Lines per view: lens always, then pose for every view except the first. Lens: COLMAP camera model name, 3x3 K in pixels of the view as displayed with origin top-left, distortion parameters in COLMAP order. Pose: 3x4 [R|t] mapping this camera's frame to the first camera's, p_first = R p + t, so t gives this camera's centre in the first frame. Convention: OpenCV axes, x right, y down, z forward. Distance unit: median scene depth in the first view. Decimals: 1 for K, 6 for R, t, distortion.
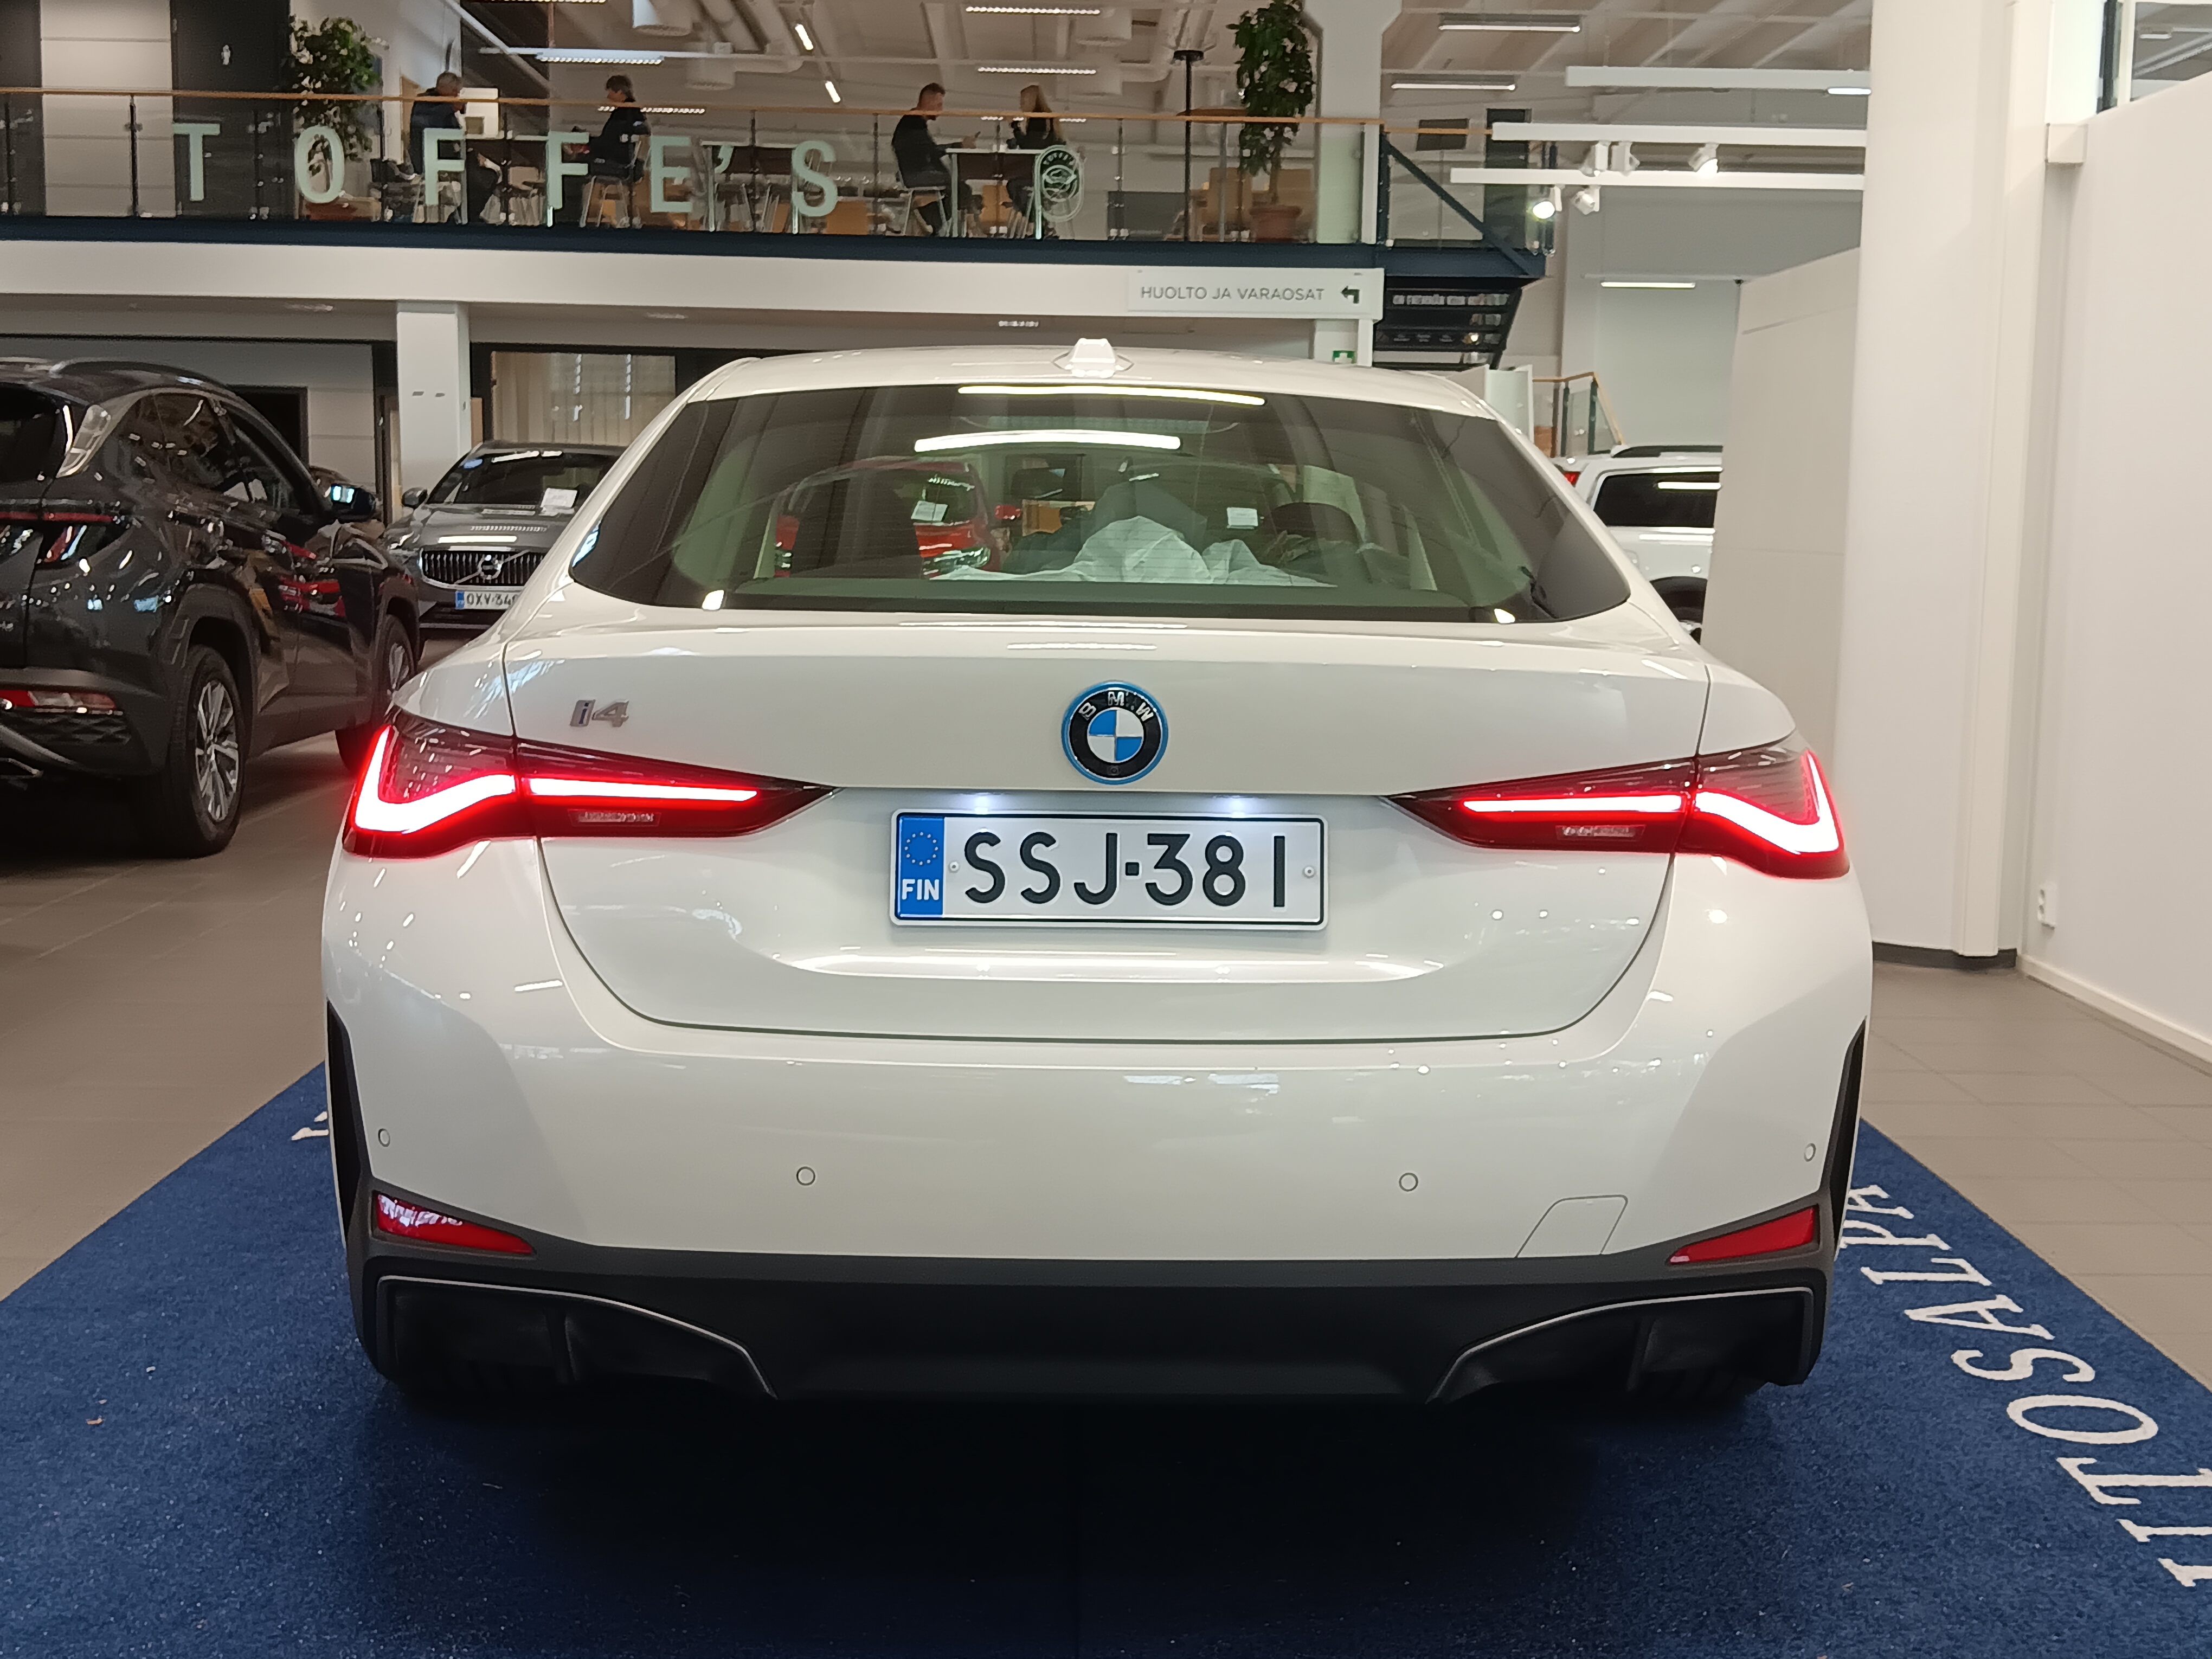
lens RADIAL K [[2589.0, 0, 1106.0], [0, 2589.0, 829.5], [0, 0, 1]] dist [0.113419, -0.306048]
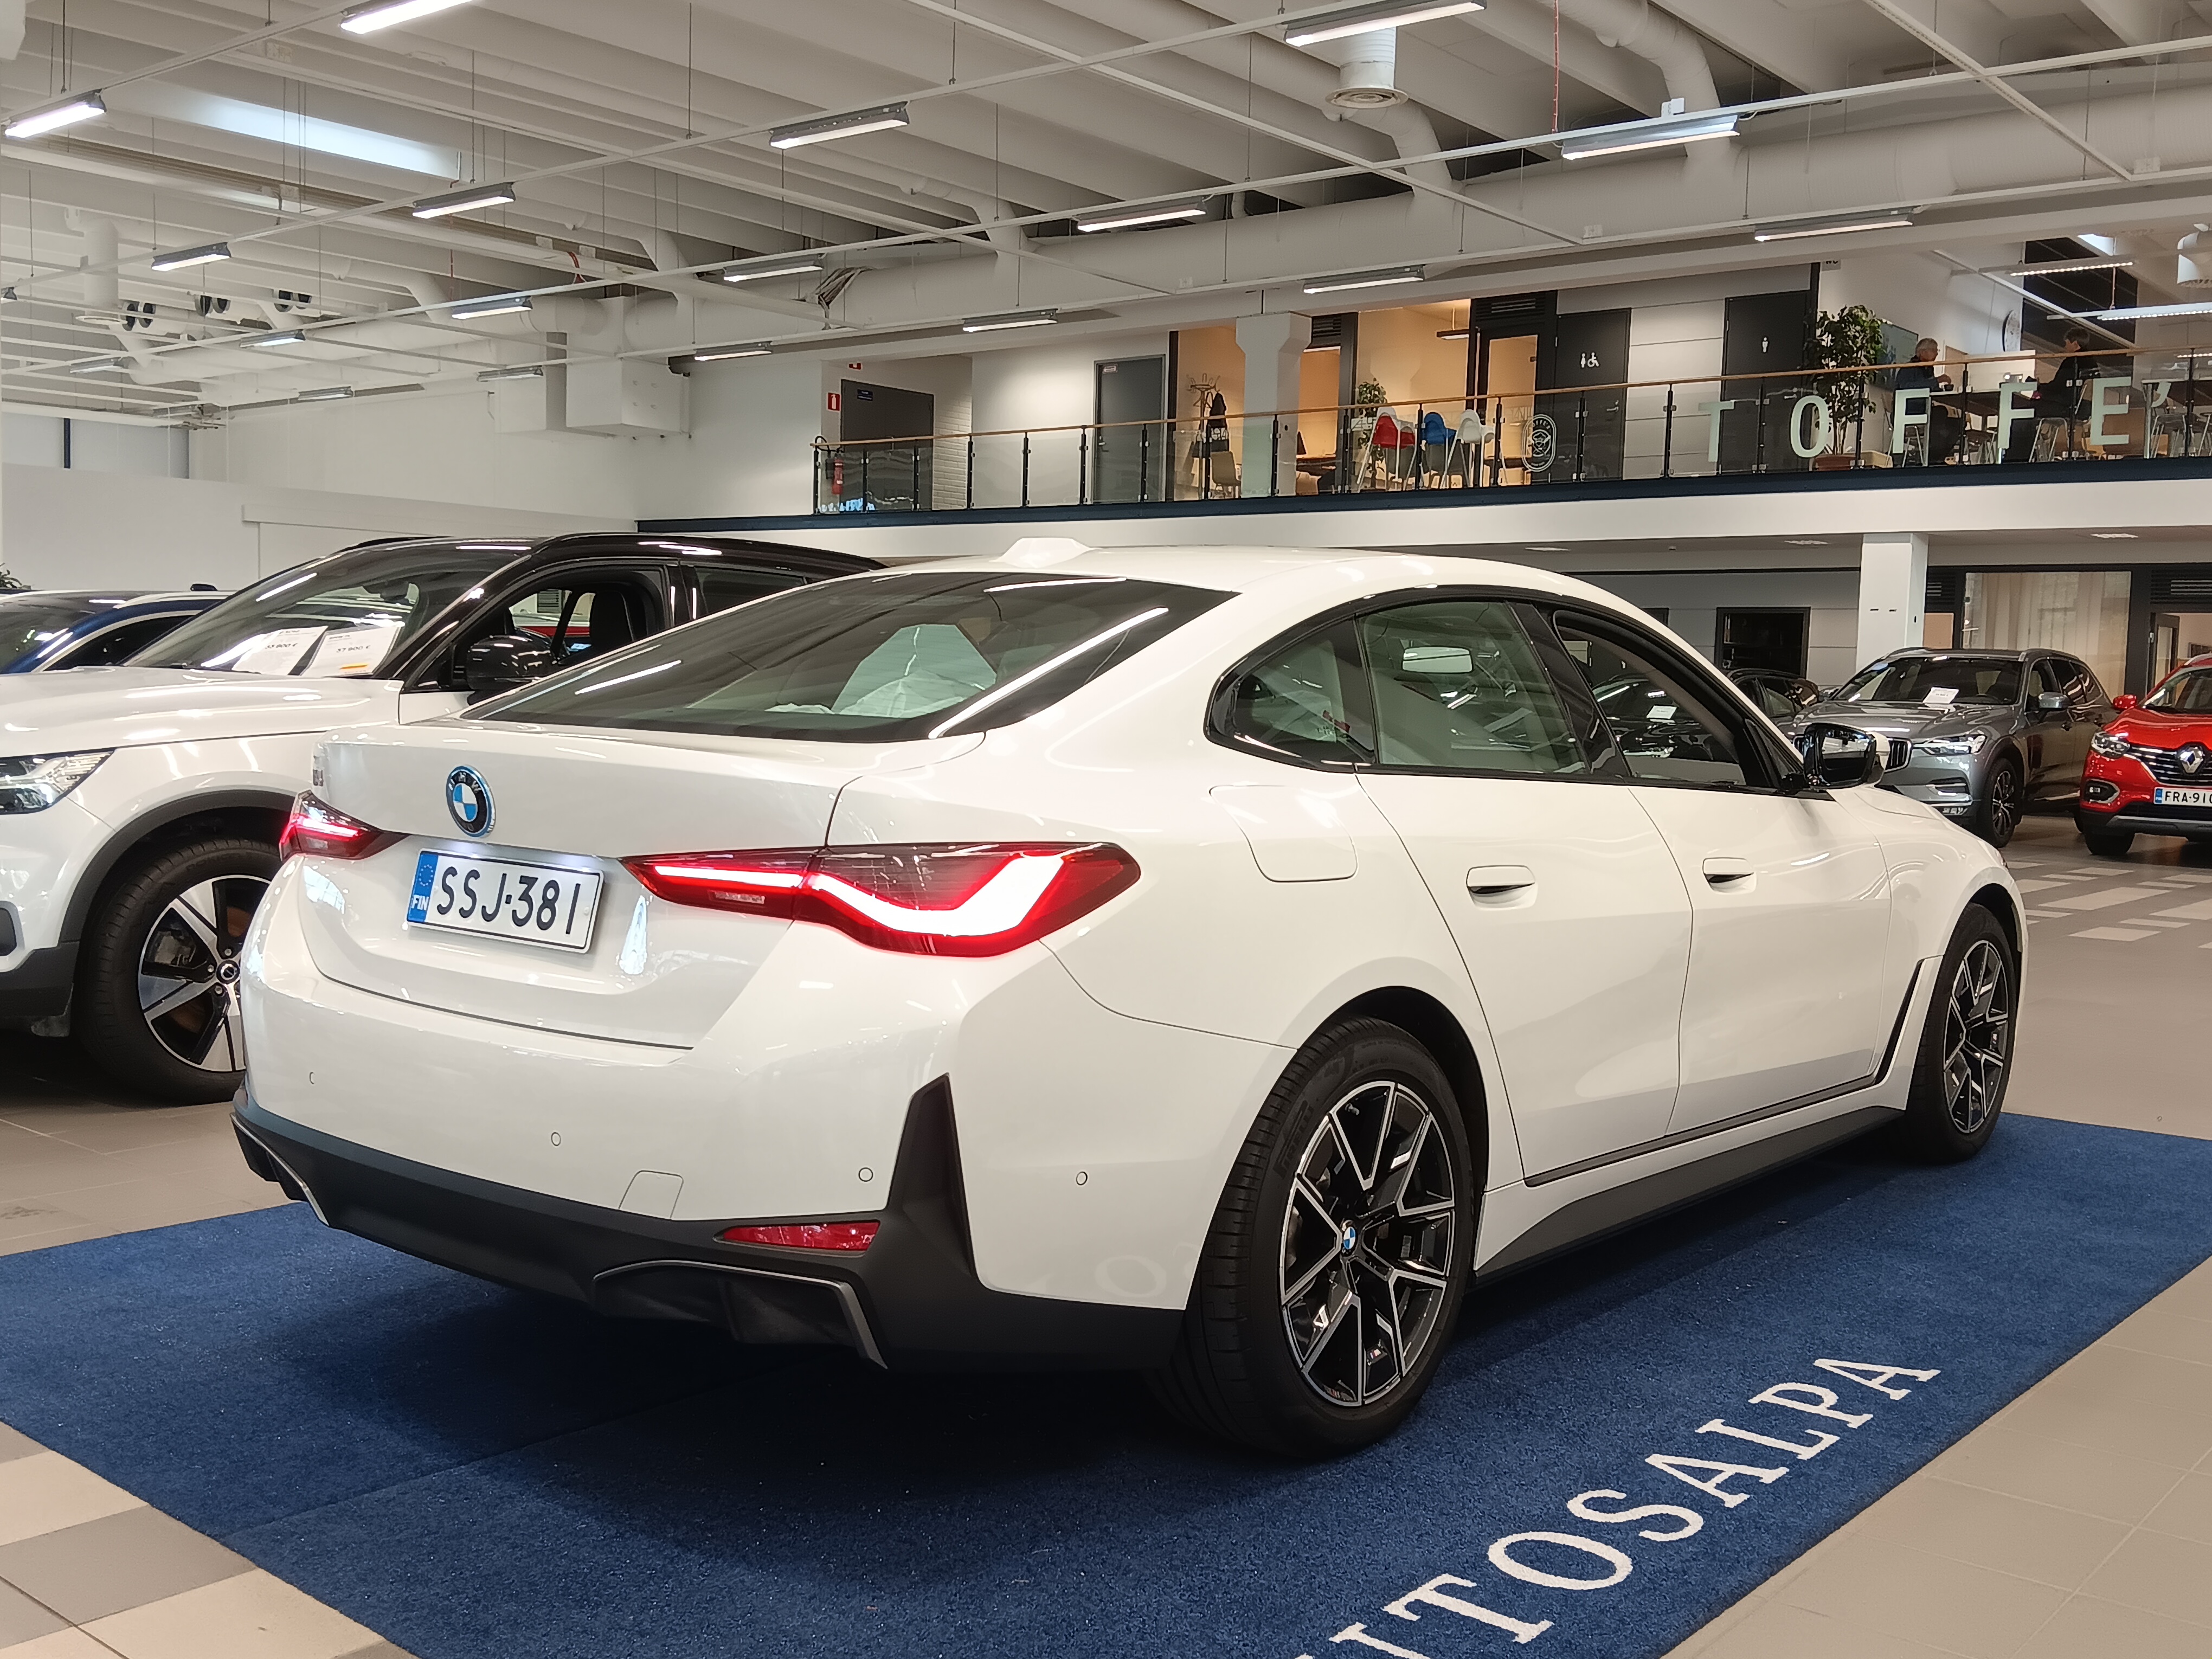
lens RADIAL K [[2165.3, 0, 1106.0], [0, 2165.3, 829.5], [0, 0, 1]] dist [0.006569, -0.023502]
pose [[0.754694, 0.049923, -0.654175, 1.008669], [-0.094634, 0.994957, -0.033246, -0.014096], [0.649216, 0.086998, 0.755613, 0.299406]]
